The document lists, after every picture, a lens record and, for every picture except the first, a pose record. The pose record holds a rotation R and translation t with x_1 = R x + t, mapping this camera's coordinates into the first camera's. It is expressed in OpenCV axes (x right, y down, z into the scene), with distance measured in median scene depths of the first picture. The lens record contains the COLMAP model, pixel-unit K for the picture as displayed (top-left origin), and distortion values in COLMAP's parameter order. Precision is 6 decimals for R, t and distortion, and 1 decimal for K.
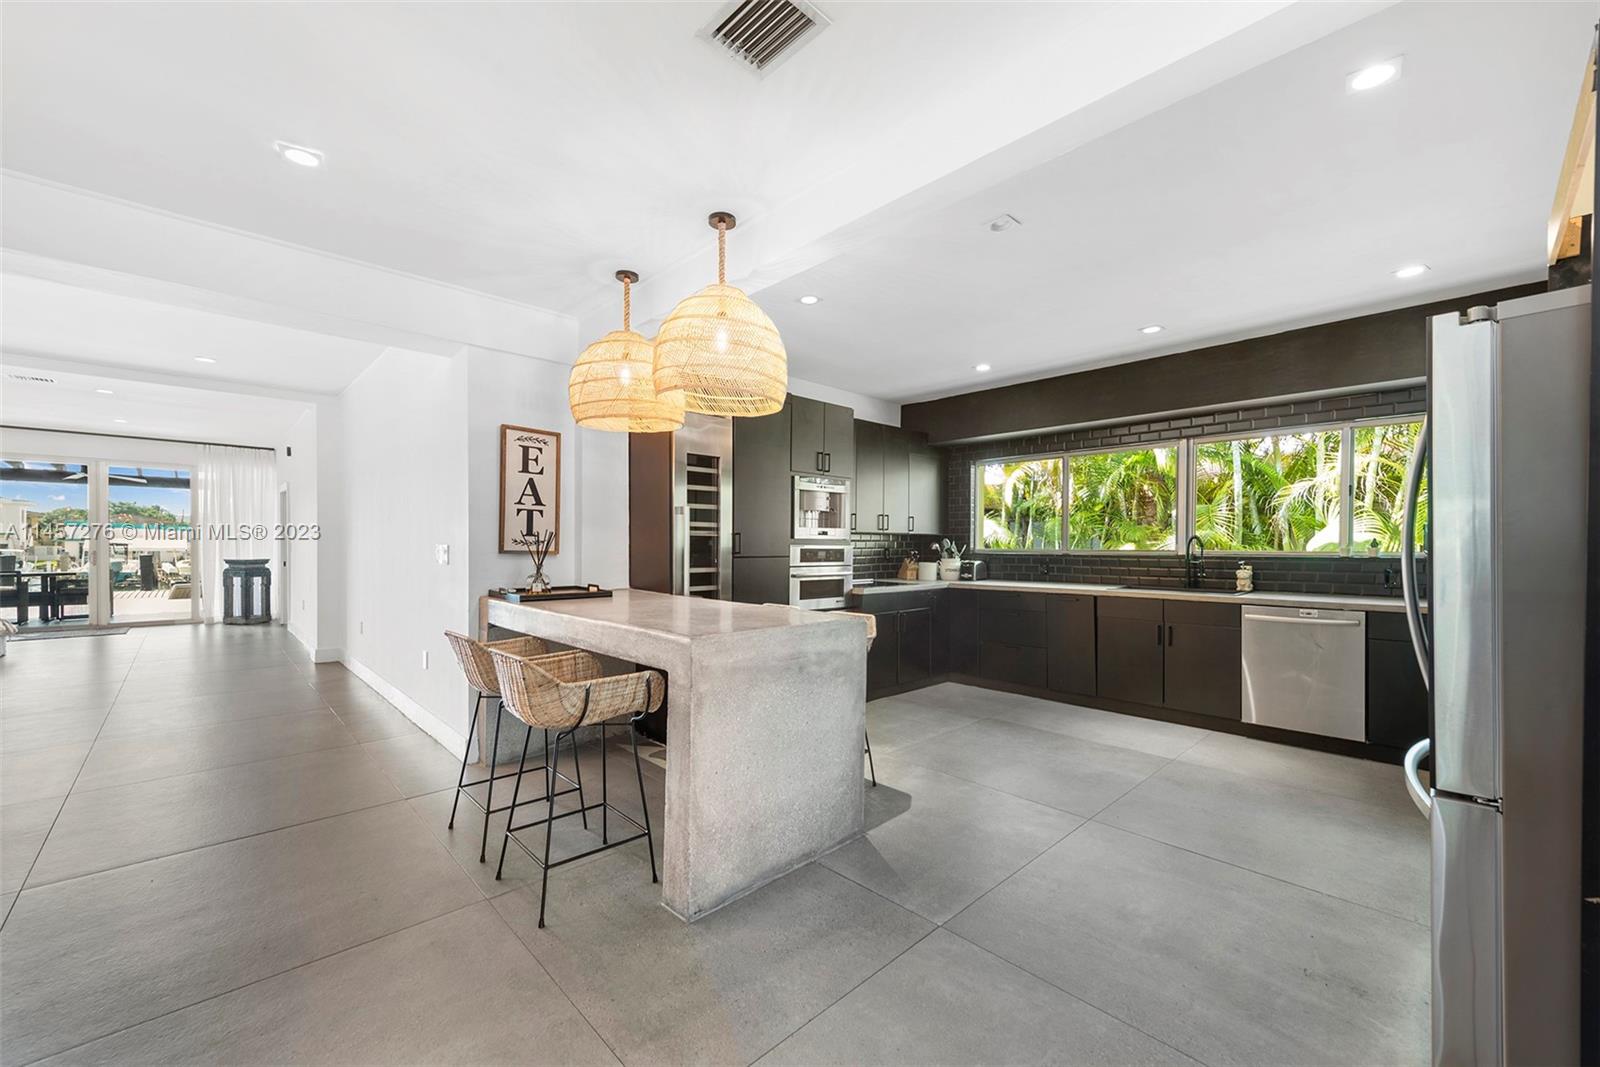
lens RADIAL K [[640.8, 0, 780.0], [0, 640.8, 536.4], [0, 0, 1]] dist [-0.001565, -0.000148]
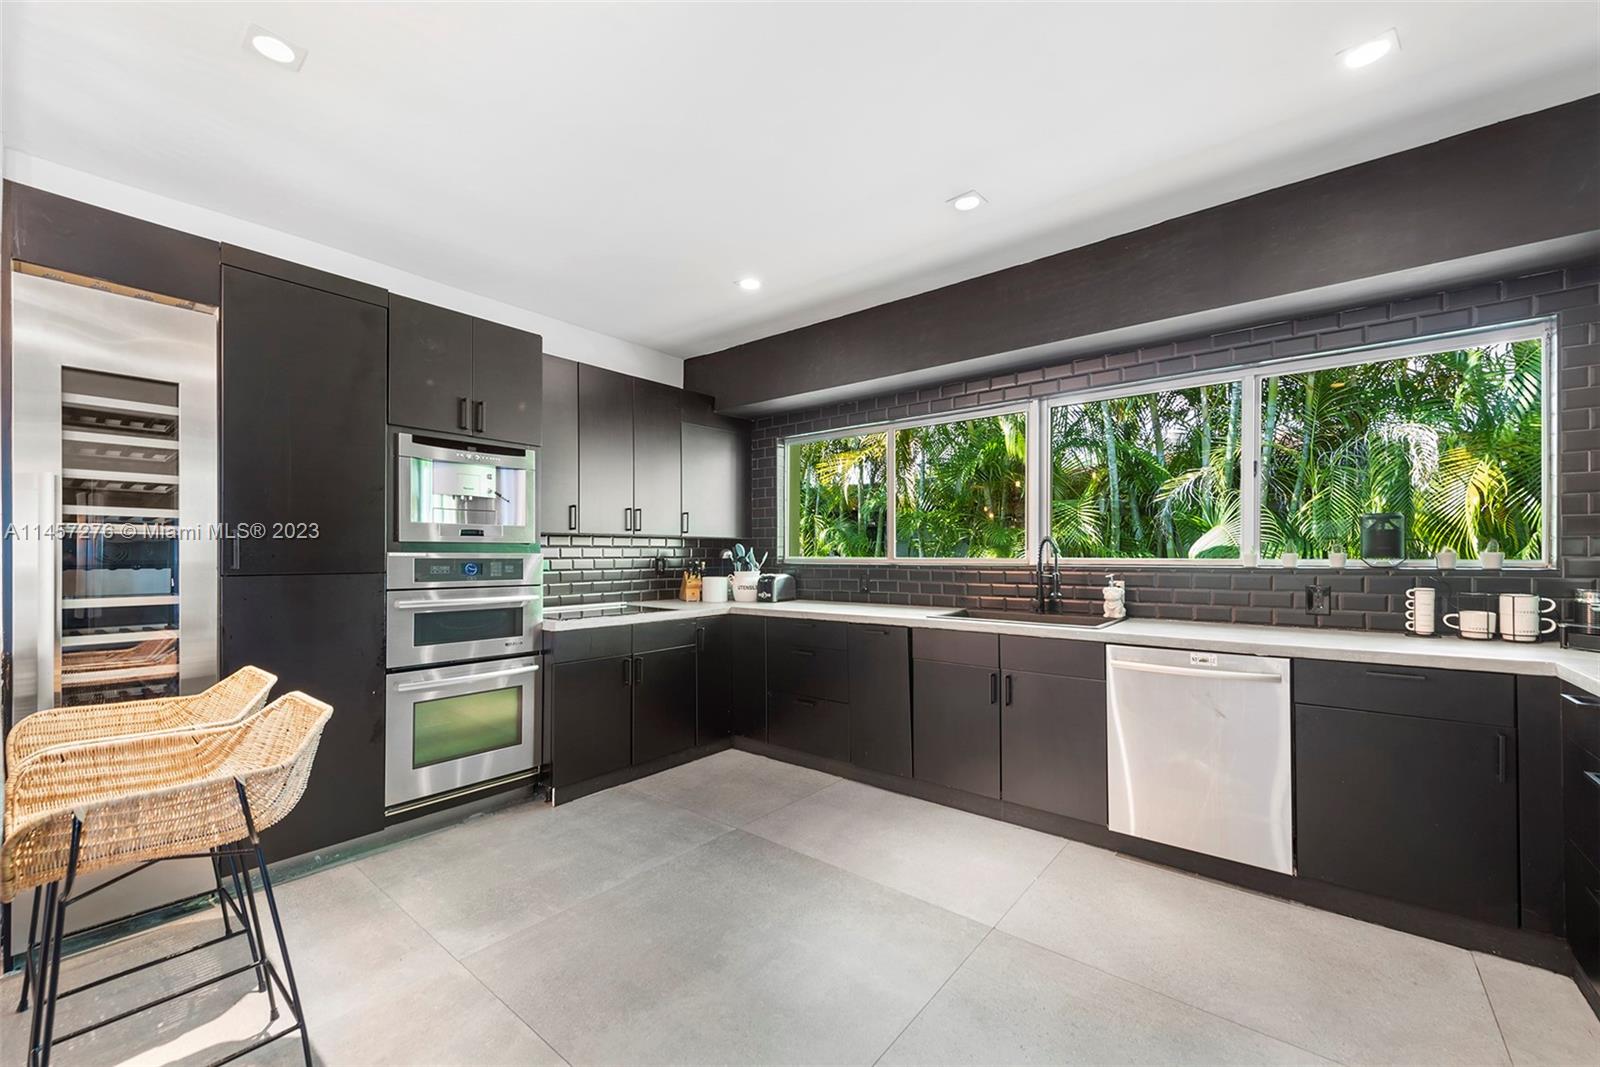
lens RADIAL K [[638.1, 0, 800.0], [0, 638.1, 533.5], [0, 0, 1]] dist [0.001992, 0.000149]
pose [[0.989793, 0.000661, 0.142510, 0.234014], [0.002153, 0.999806, -0.019589, 0.006503], [-0.142495, 0.019695, 0.989600, 0.294425]]
